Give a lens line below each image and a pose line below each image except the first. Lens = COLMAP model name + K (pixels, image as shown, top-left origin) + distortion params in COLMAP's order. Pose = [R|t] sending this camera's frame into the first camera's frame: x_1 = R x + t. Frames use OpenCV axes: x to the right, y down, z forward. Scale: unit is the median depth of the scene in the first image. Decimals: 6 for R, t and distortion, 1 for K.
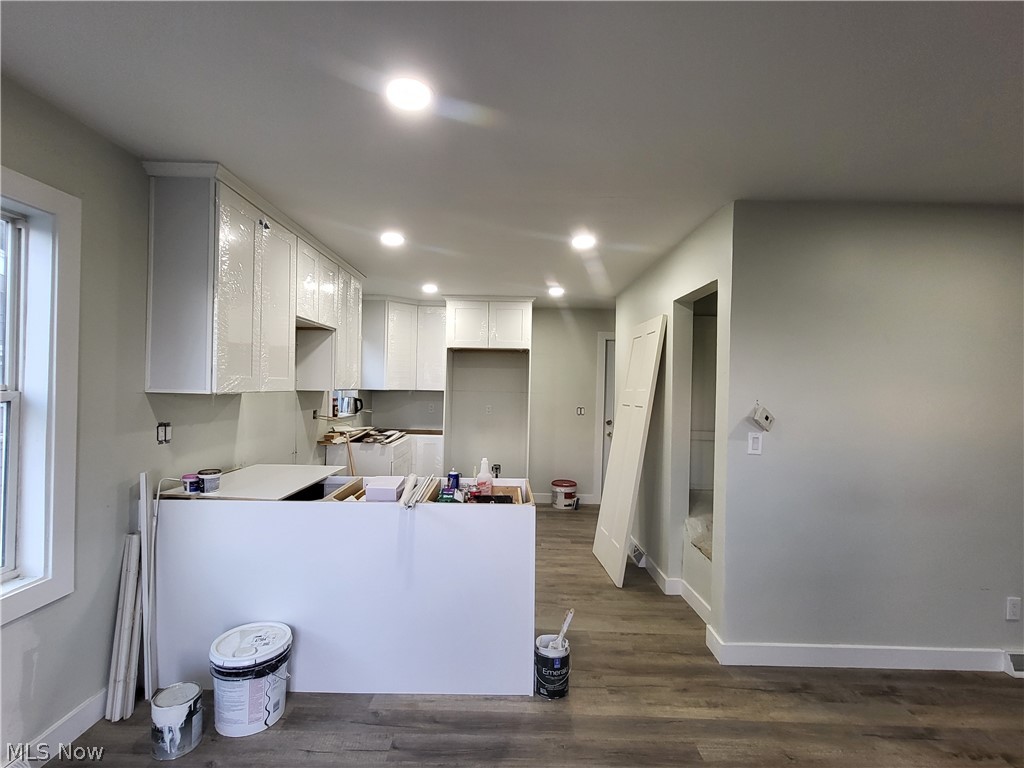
lens RADIAL K [[480.1, 0, 504.6], [0, 480.1, 387.1], [0, 0, 1]] dist [-0.000409, -0.003313]
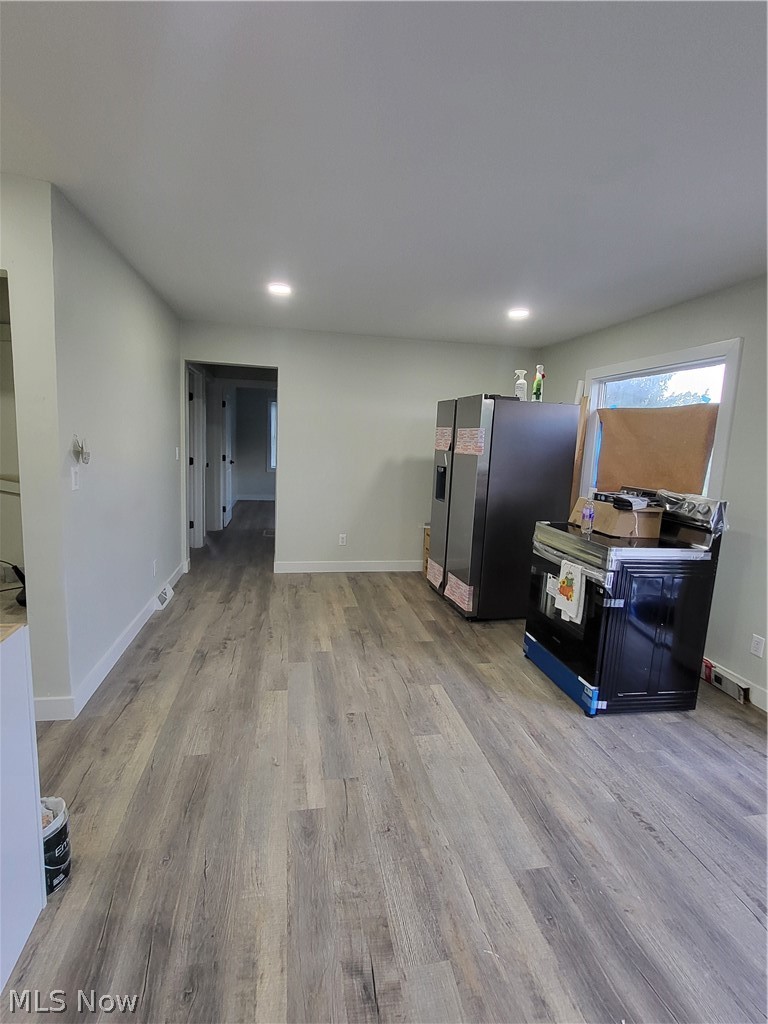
lens RADIAL K [[480.1, 0, 375.7], [0, 480.1, 508.5], [0, 0, 1]] dist [-0.000409, -0.003313]
pose [[-0.190363, -0.177323, 0.965566, -0.519118], [-0.042620, 0.984117, 0.172327, -0.009234], [-0.980788, -0.008348, -0.194897, 0.653099]]
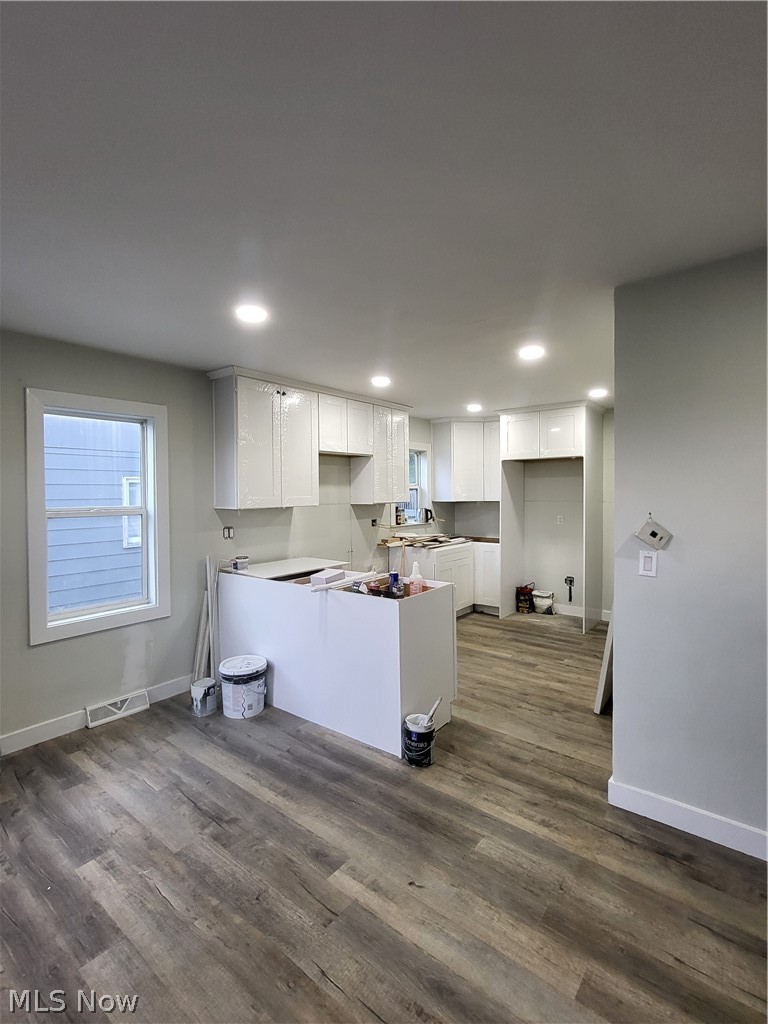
lens RADIAL K [[480.1, 0, 379.4], [0, 480.1, 502.6], [0, 0, 1]] dist [-0.000409, -0.003313]
pose [[0.786035, -0.011982, -0.618066, 0.724442], [0.021786, 0.999728, 0.008326, -0.010471], [0.617798, -0.020010, 0.786083, 0.027746]]
